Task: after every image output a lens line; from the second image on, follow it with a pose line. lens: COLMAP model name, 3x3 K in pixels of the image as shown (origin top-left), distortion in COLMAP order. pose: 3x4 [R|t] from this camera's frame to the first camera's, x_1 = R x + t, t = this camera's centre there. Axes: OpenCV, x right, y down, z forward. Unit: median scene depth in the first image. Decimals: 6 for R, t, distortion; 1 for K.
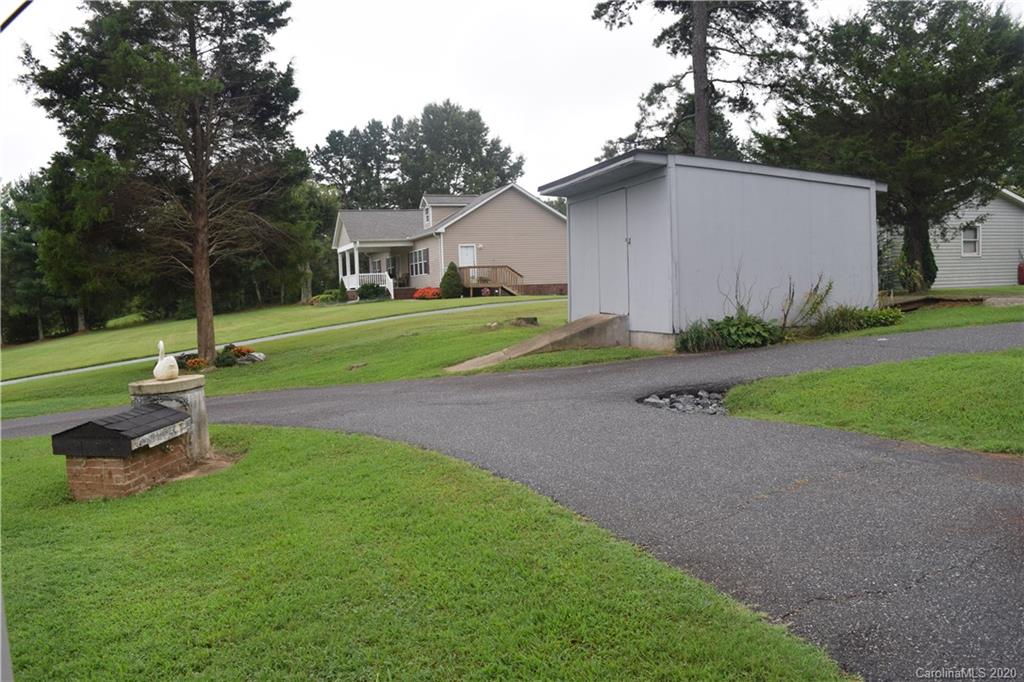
lens RADIAL K [[804.8, 0, 509.3], [0, 804.8, 339.0], [0, 0, 1]] dist [-0.097805, 0.027826]
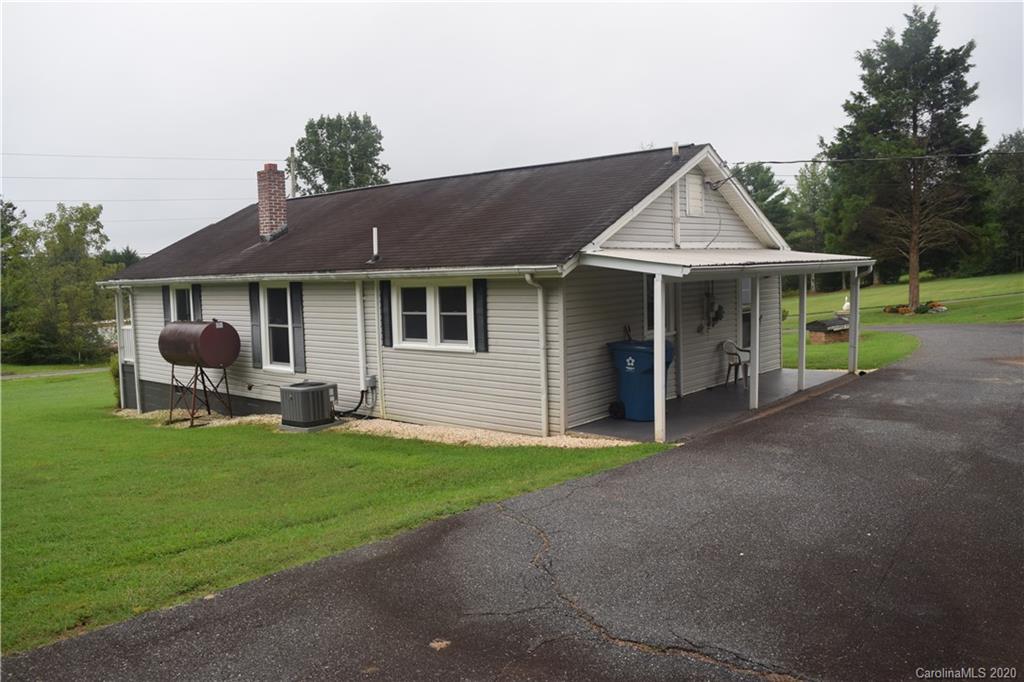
lens RADIAL K [[804.8, 0, 509.3], [0, 804.8, 339.0], [0, 0, 1]] dist [-0.097805, 0.027826]
pose [[0.577587, 0.092912, -0.811024, 0.195966], [-0.042617, 0.995579, 0.083704, -0.005505], [0.815216, -0.013783, 0.578993, -0.271368]]
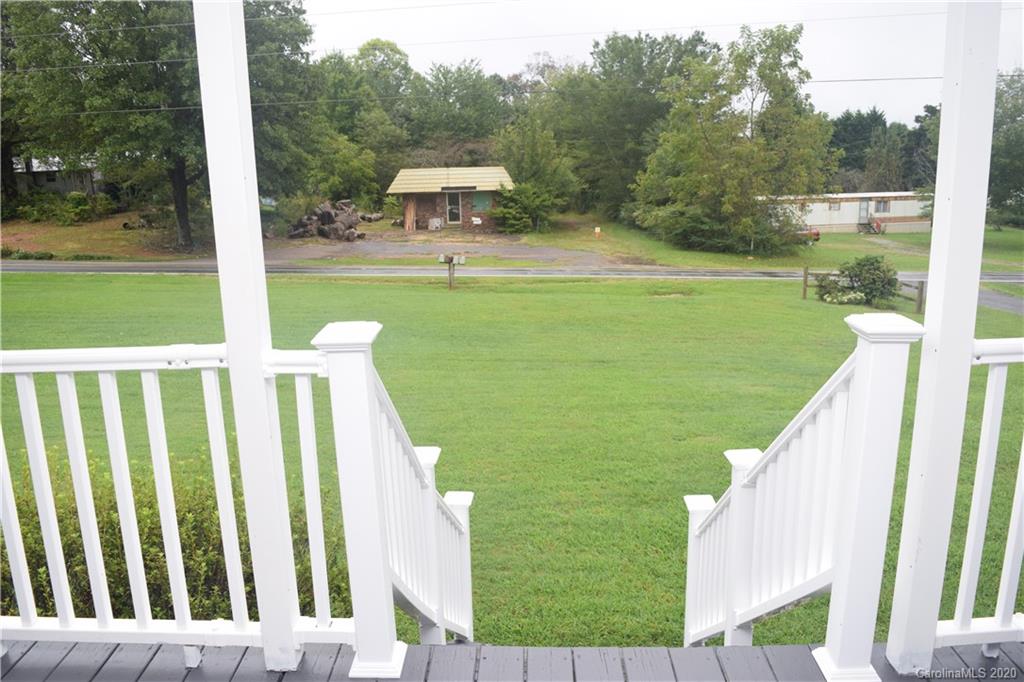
lens RADIAL K [[804.8, 0, 509.3], [0, 804.8, 339.0], [0, 0, 1]] dist [-0.097805, 0.027826]
pose [[-0.276782, 0.254957, -0.926492, -0.257051], [-0.022233, 0.962202, 0.271426, 0.018546], [0.960675, 0.095725, -0.260652, -0.126419]]
